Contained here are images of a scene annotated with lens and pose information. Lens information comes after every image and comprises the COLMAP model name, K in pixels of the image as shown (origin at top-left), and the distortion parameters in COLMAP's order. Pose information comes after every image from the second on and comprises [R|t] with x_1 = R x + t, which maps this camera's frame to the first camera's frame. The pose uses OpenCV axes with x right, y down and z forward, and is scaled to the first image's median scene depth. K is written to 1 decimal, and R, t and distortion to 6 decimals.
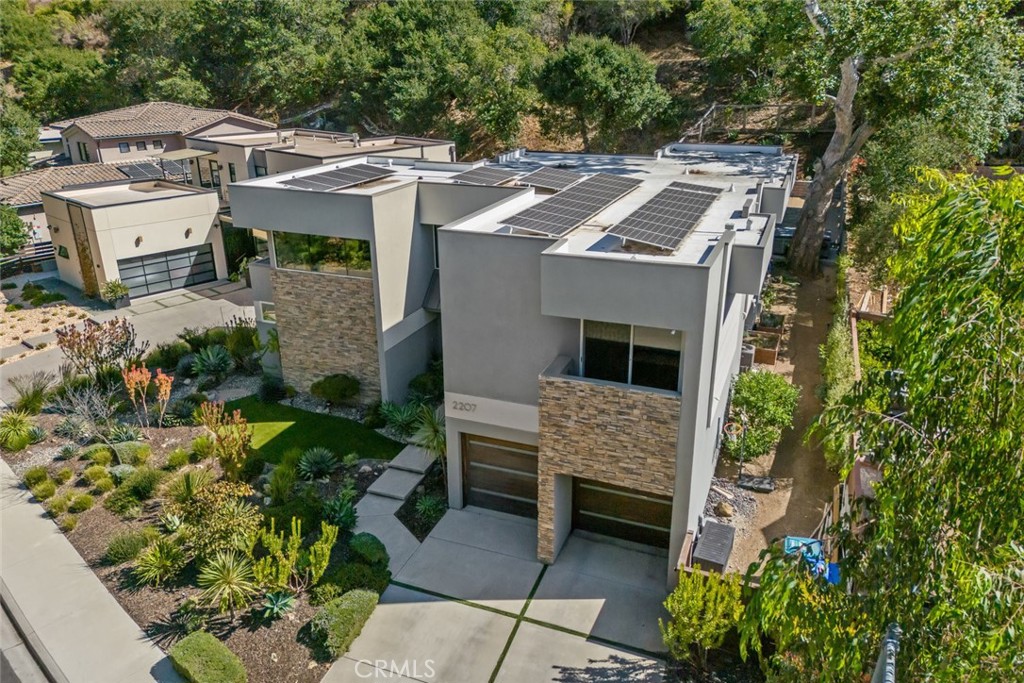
lens RADIAL K [[747.7, 0, 512.0], [0, 747.7, 341.5], [0, 0, 1]] dist [0.063767, -0.059253]
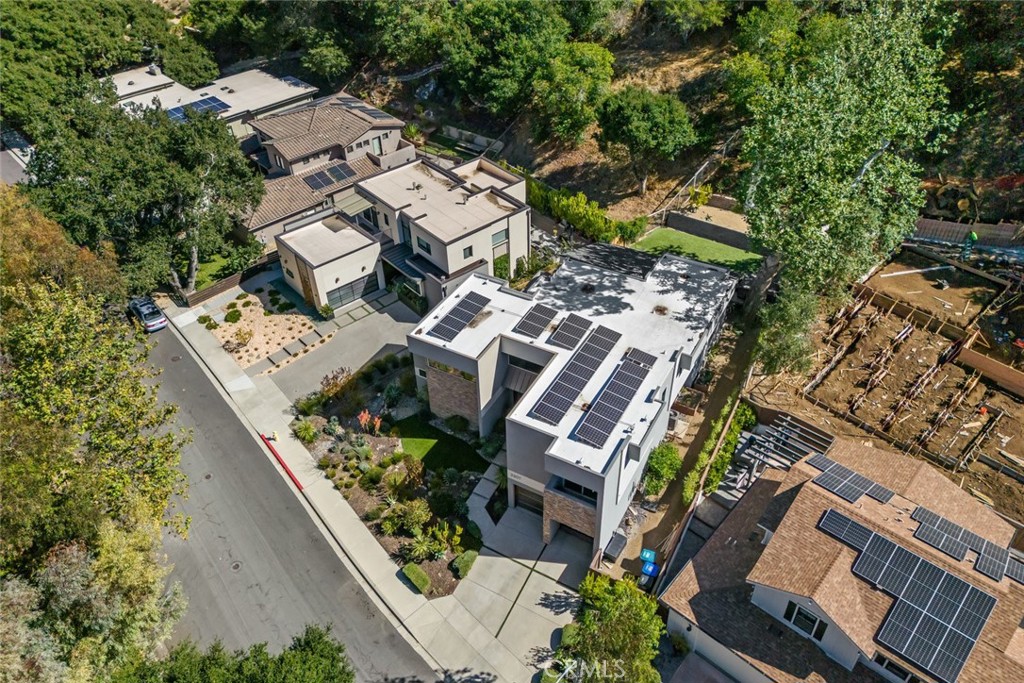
lens RADIAL K [[747.7, 0, 512.0], [0, 747.7, 341.5], [0, 0, 1]] dist [0.063767, -0.059253]
pose [[0.991531, 0.077499, -0.104208, 0.105769], [-0.037088, 0.937983, 0.344692, -0.880691], [0.124459, -0.337908, 0.932914, -0.805154]]
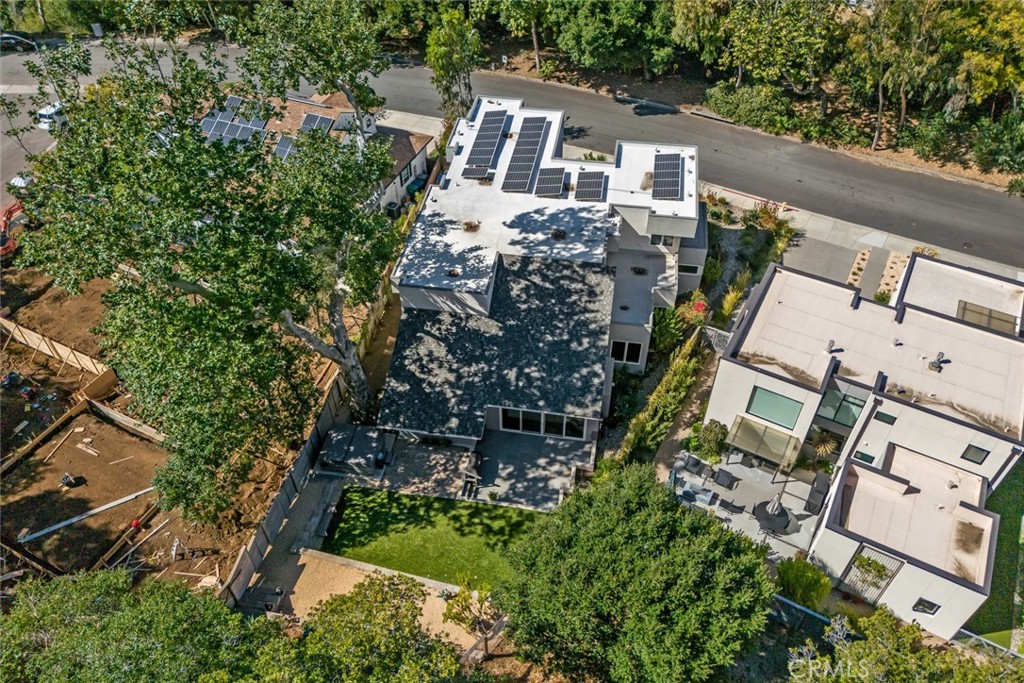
lens RADIAL K [[747.7, 0, 512.0], [0, 747.7, 341.5], [0, 0, 1]] dist [0.063767, -0.059253]
pose [[-0.972434, 0.168225, -0.161471, 0.540386], [-0.080269, 0.408654, 0.909153, -1.822451], [0.218928, 0.897052, -0.383886, 2.180604]]
